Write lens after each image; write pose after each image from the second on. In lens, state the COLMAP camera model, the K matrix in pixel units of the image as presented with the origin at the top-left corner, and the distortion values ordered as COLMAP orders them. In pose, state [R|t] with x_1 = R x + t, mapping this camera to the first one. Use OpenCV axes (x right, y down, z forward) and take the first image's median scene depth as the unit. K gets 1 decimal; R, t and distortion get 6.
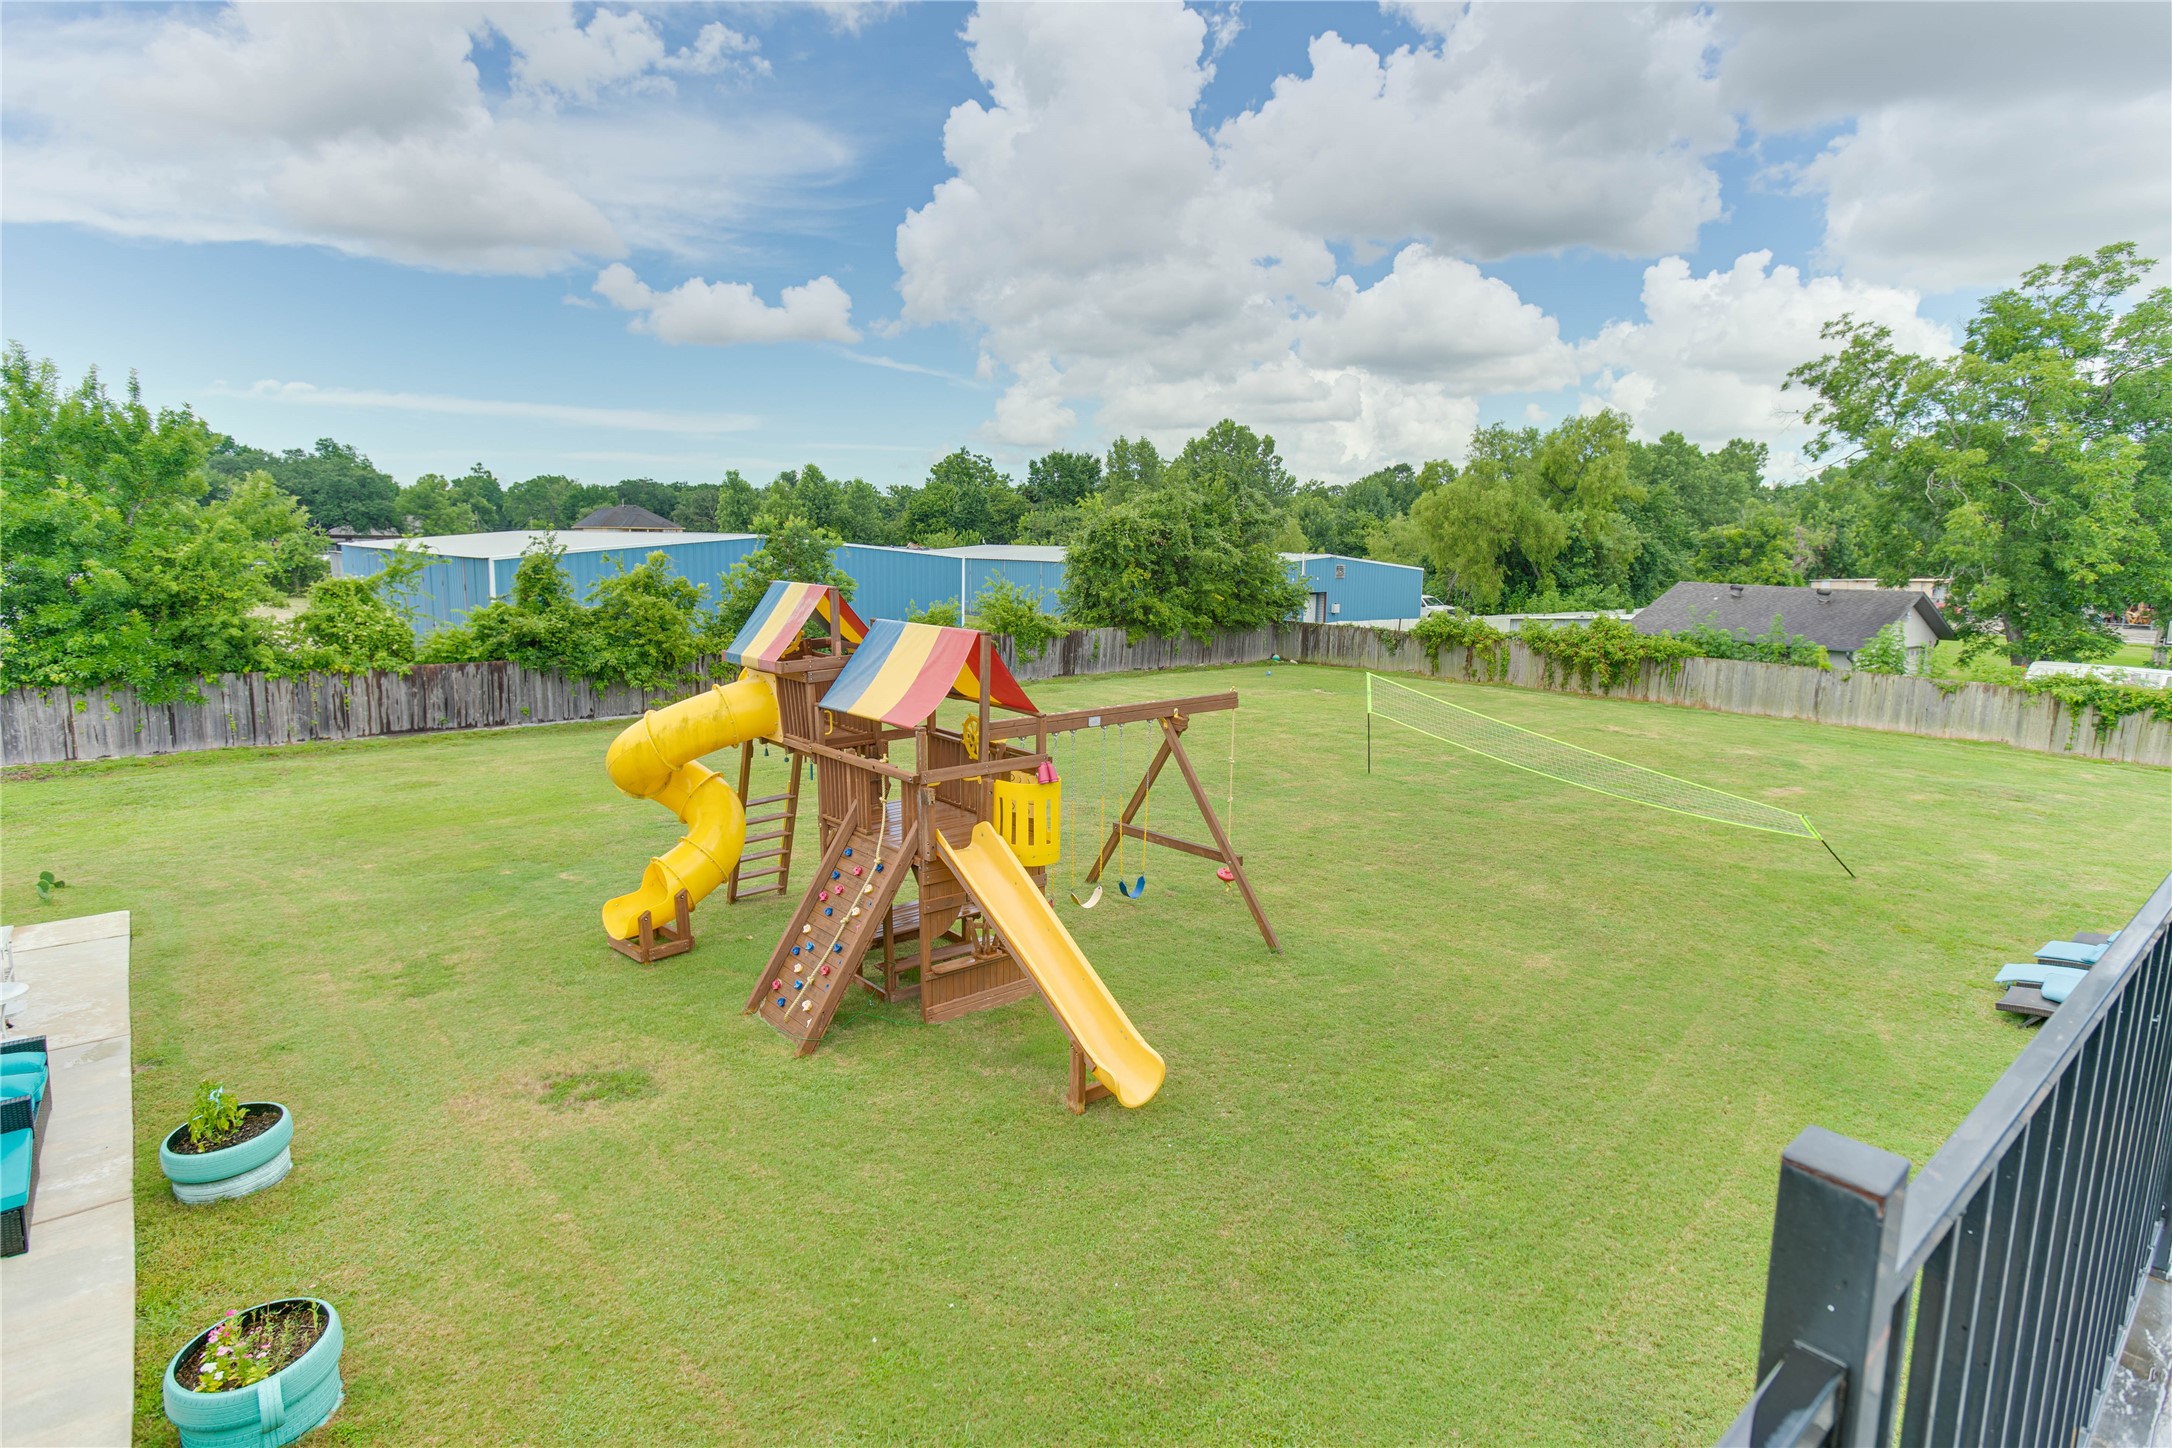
lens RADIAL K [[1108.2, 0, 1086.0], [0, 1108.2, 724.0], [0, 0, 1]] dist [-0.013015, 0.034191]
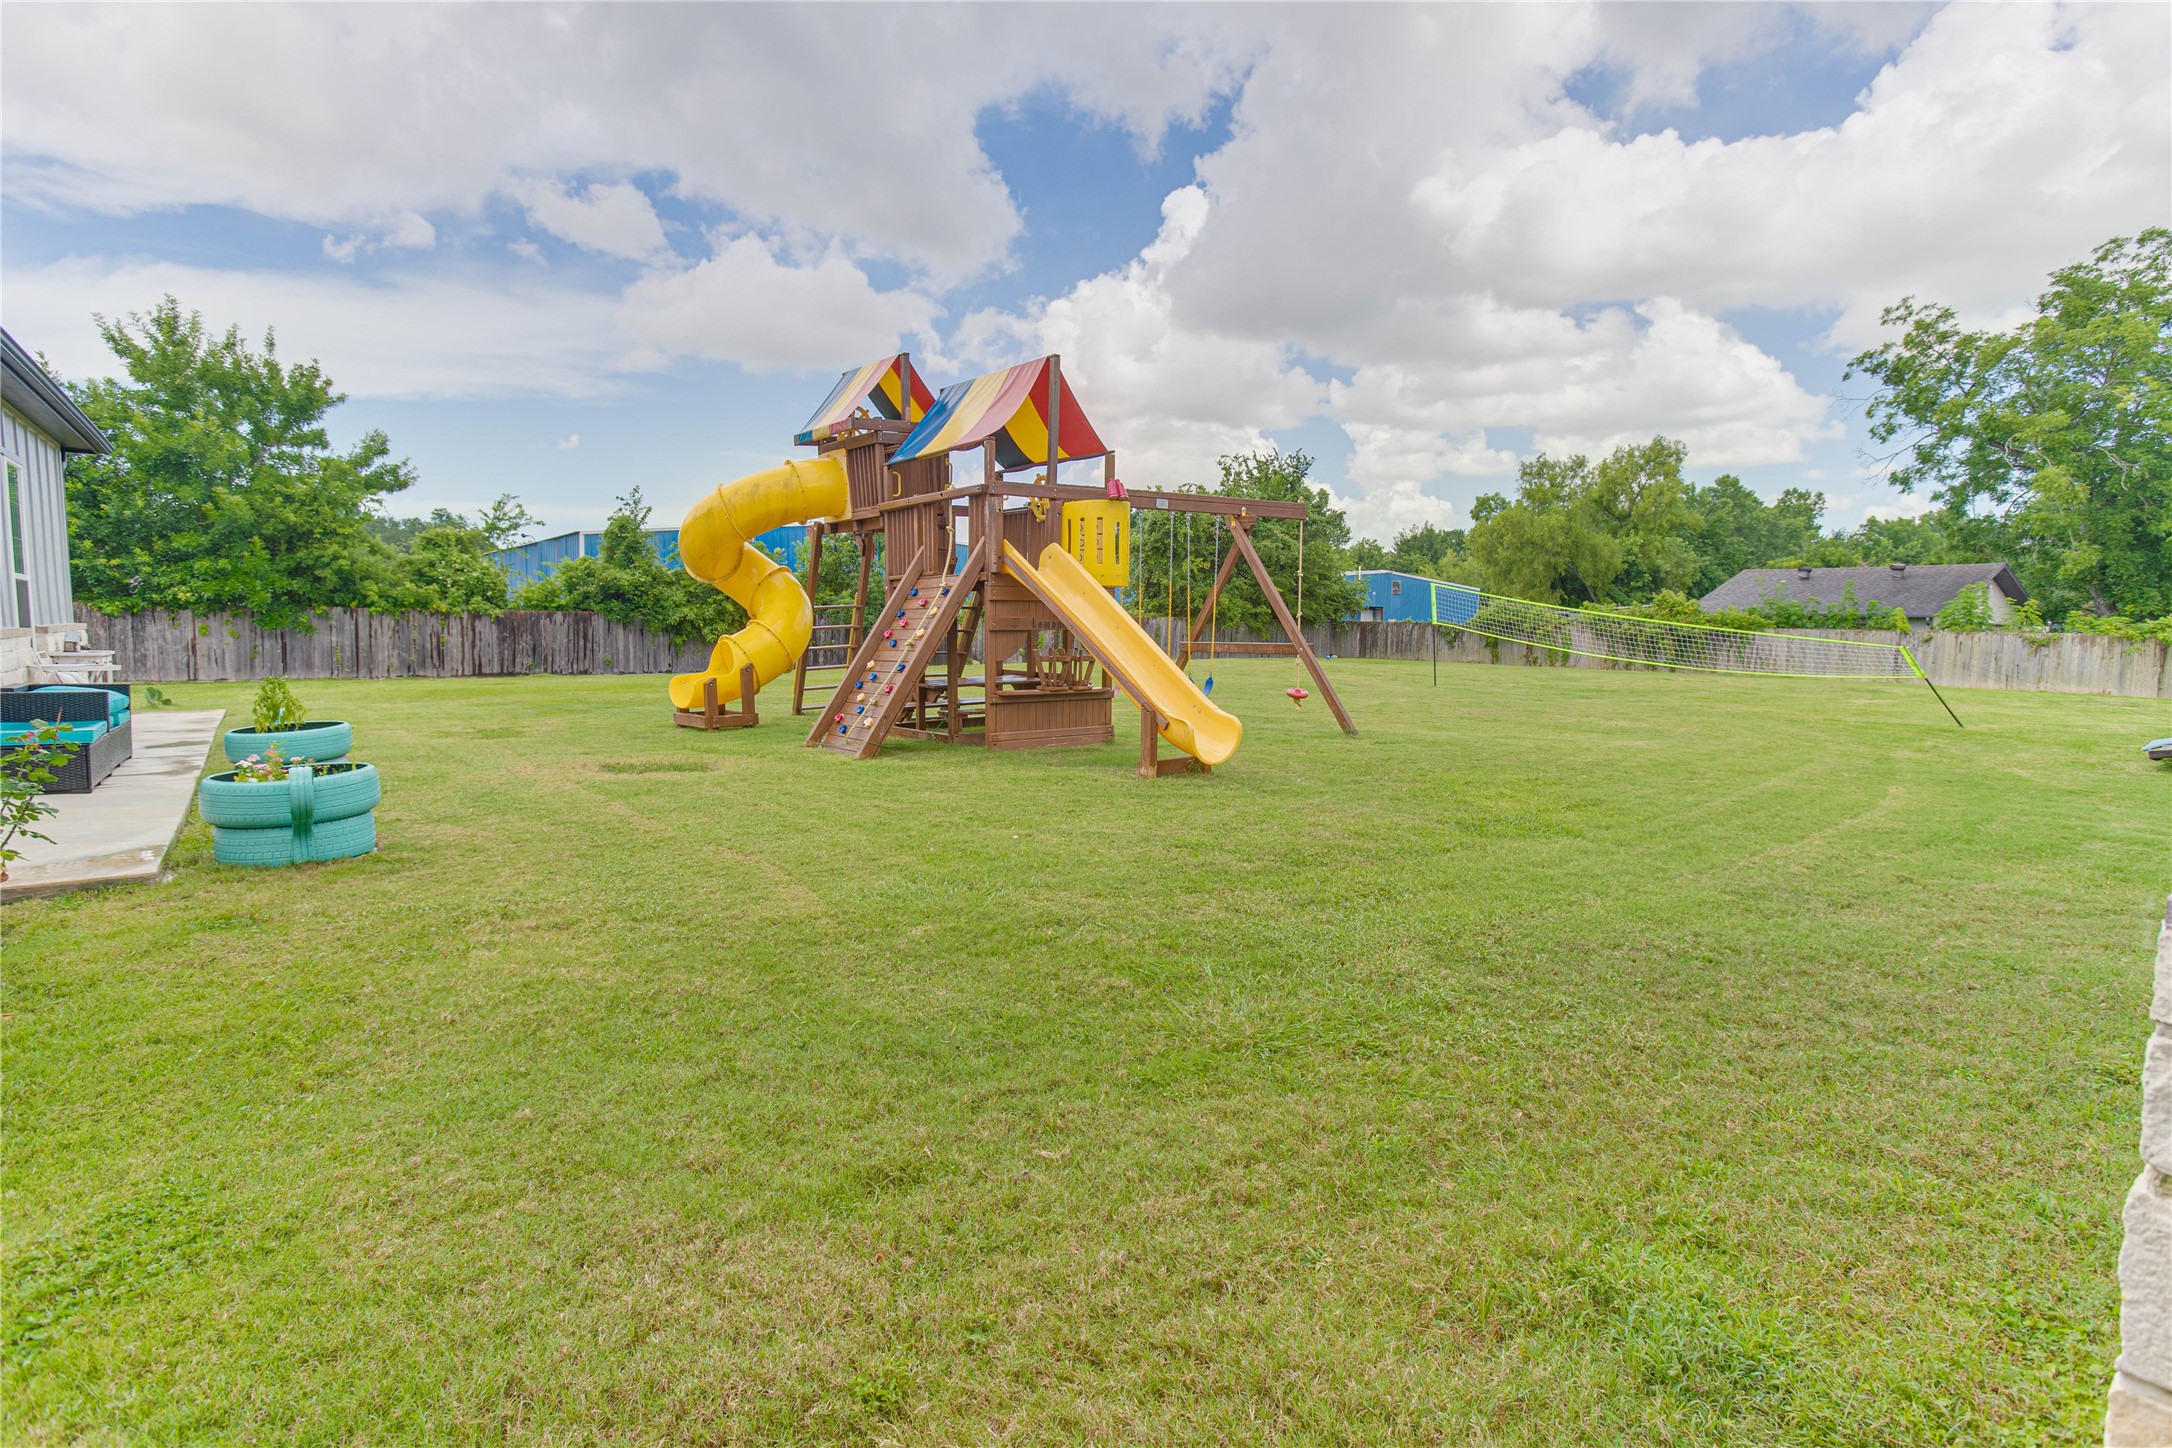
lens RADIAL K [[1077.2, 0, 1086.0], [0, 1077.2, 724.0], [0, 0, 1]] dist [-0.015833, 0.033648]
pose [[0.998563, 0.000847, -0.053592, -0.003312], [-0.004741, 0.997351, -0.072578, 0.116179], [0.053389, 0.072728, 0.995922, 0.021676]]
